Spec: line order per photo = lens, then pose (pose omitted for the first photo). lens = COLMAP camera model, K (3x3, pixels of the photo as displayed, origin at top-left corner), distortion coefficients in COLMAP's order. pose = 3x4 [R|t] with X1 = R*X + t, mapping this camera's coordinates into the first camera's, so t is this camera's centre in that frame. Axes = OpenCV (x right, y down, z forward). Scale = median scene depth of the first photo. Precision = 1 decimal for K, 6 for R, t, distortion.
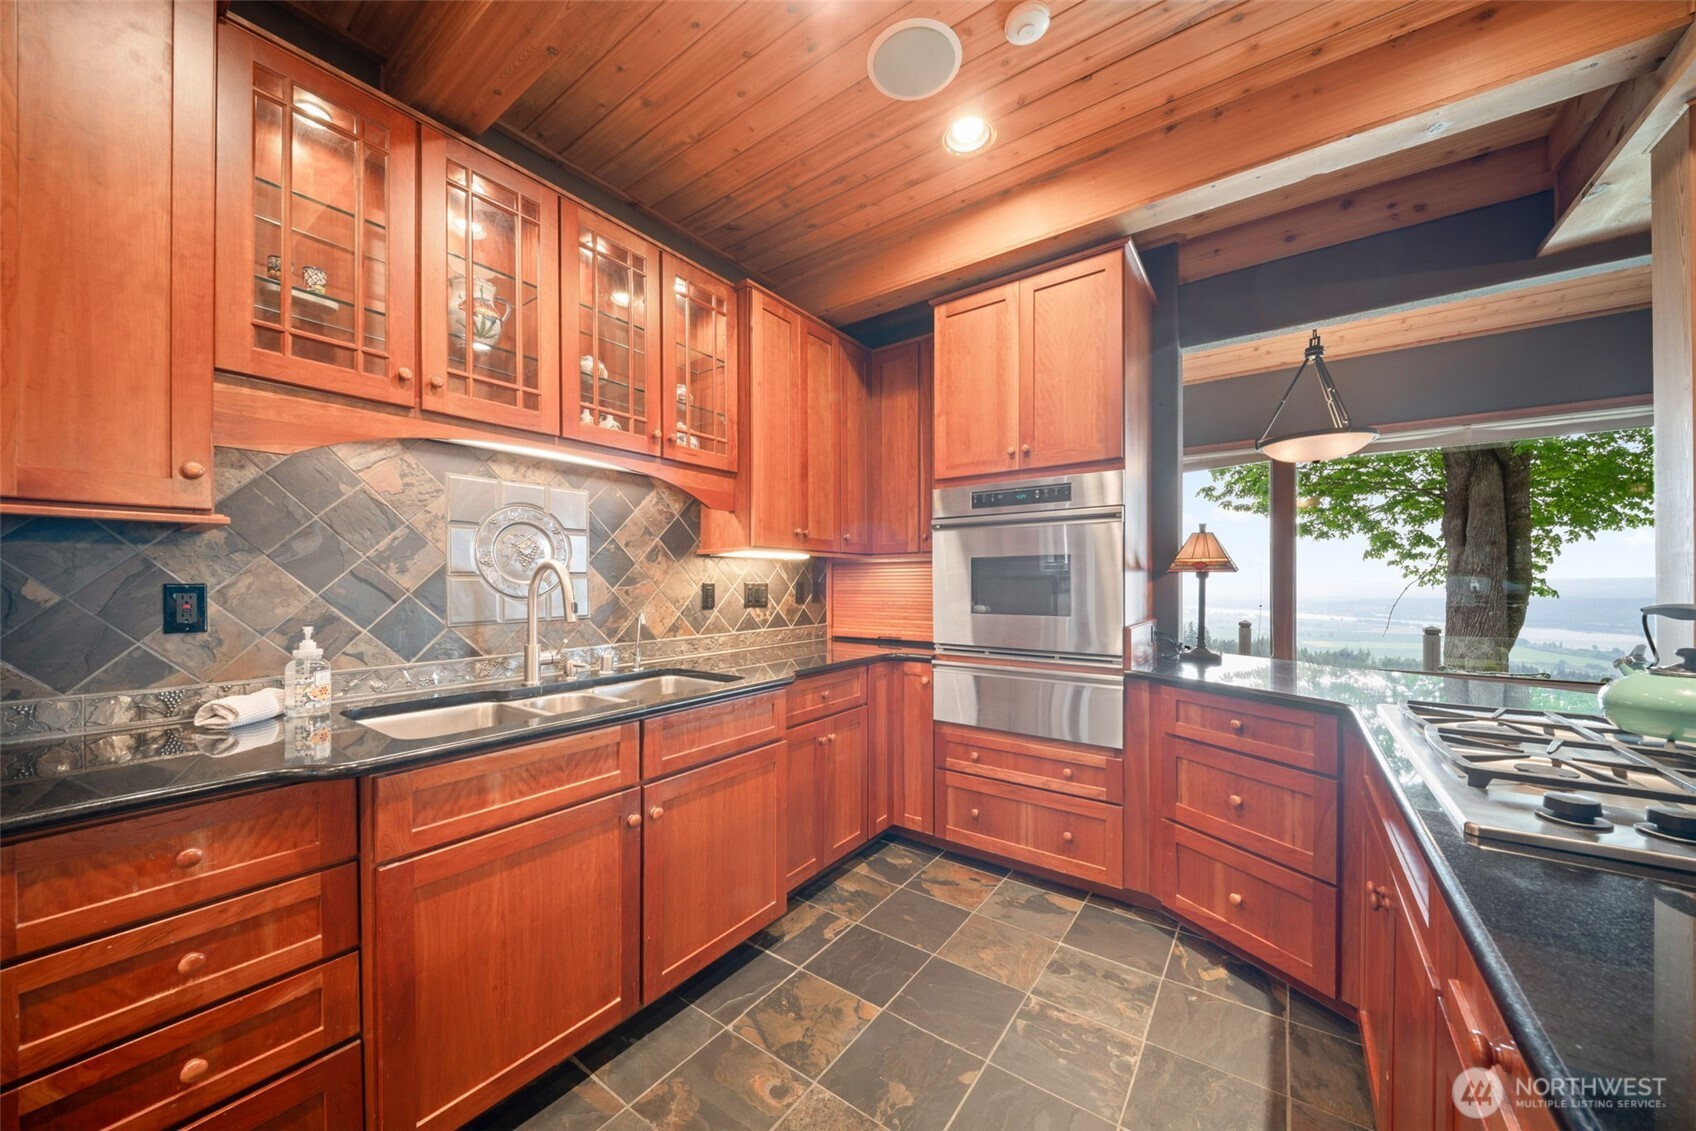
lens RADIAL K [[595.5, 0, 848.7], [0, 595.5, 580.8], [0, 0, 1]] dist [0.000998, -0.000209]
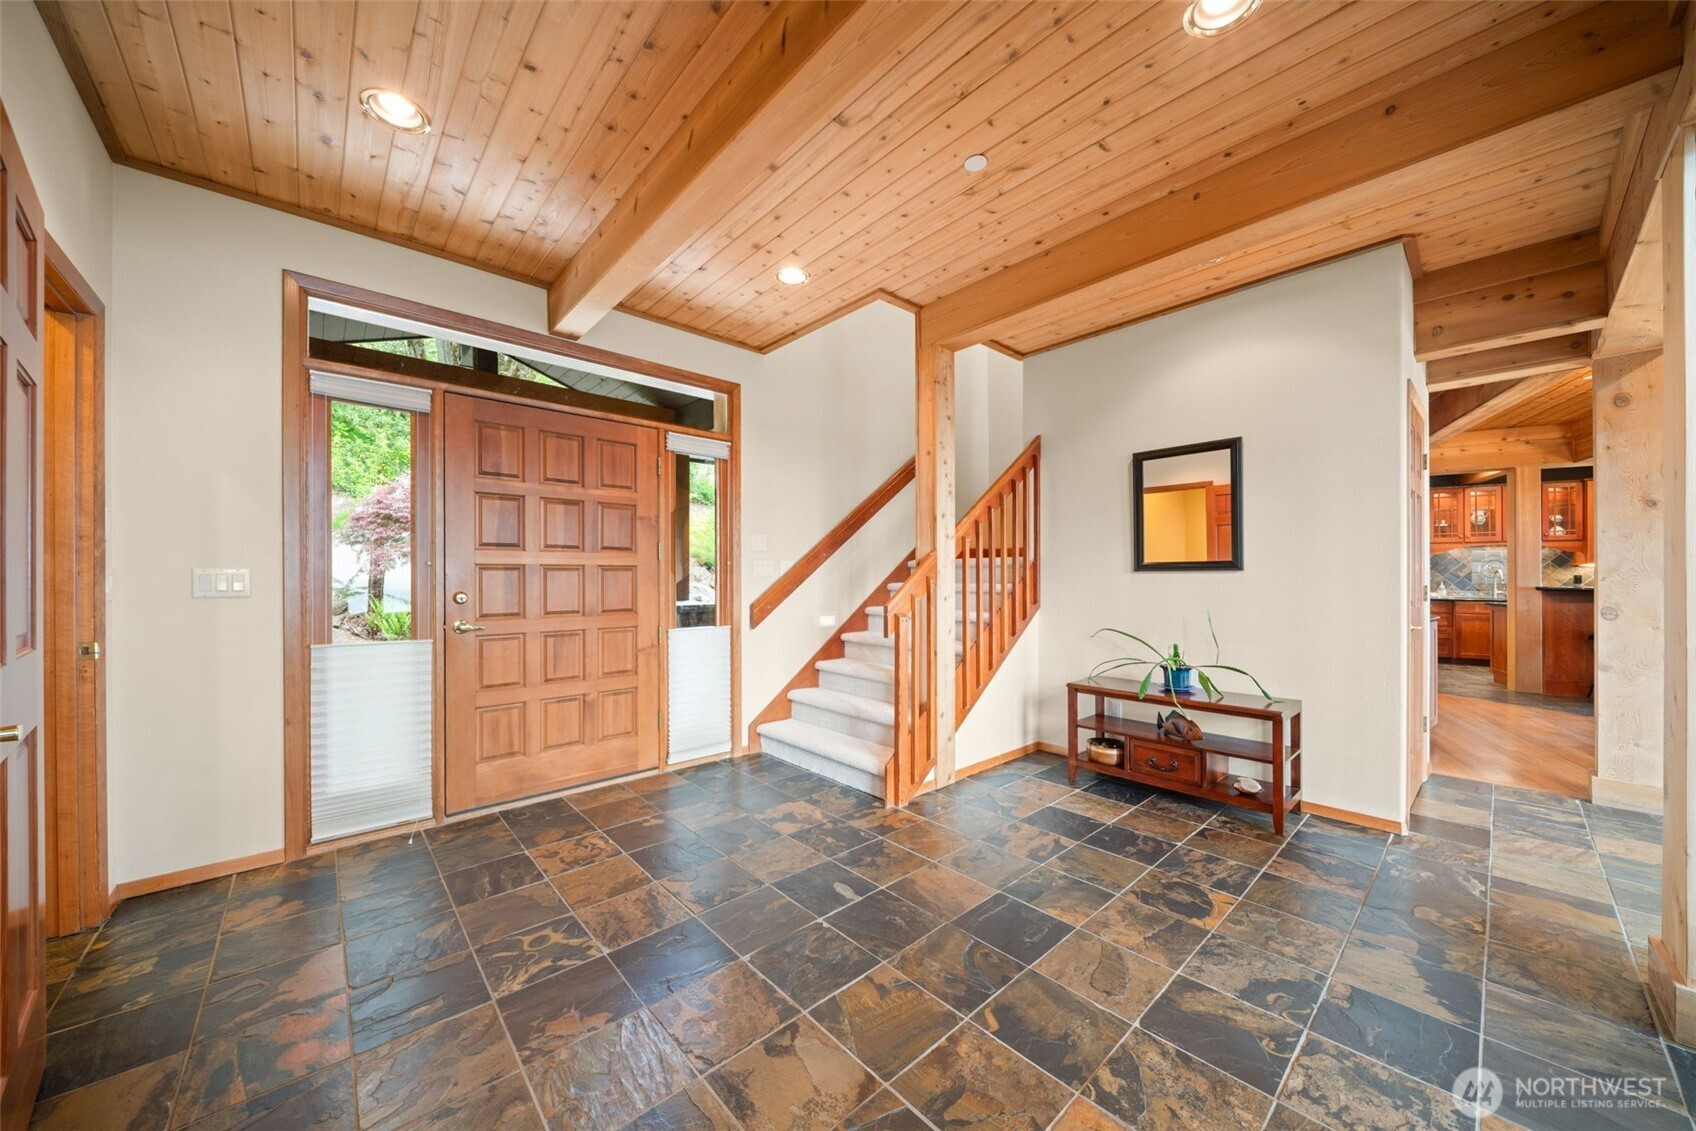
lens RADIAL K [[595.5, 0, 848.7], [0, 595.5, 580.8], [0, 0, 1]] dist [0.000998, -0.000209]
pose [[0.110749, 0.003318, -0.993843, 3.480172], [0.004617, 0.999982, 0.003853, 0.009246], [0.993838, -0.005015, 0.110731, -4.439179]]
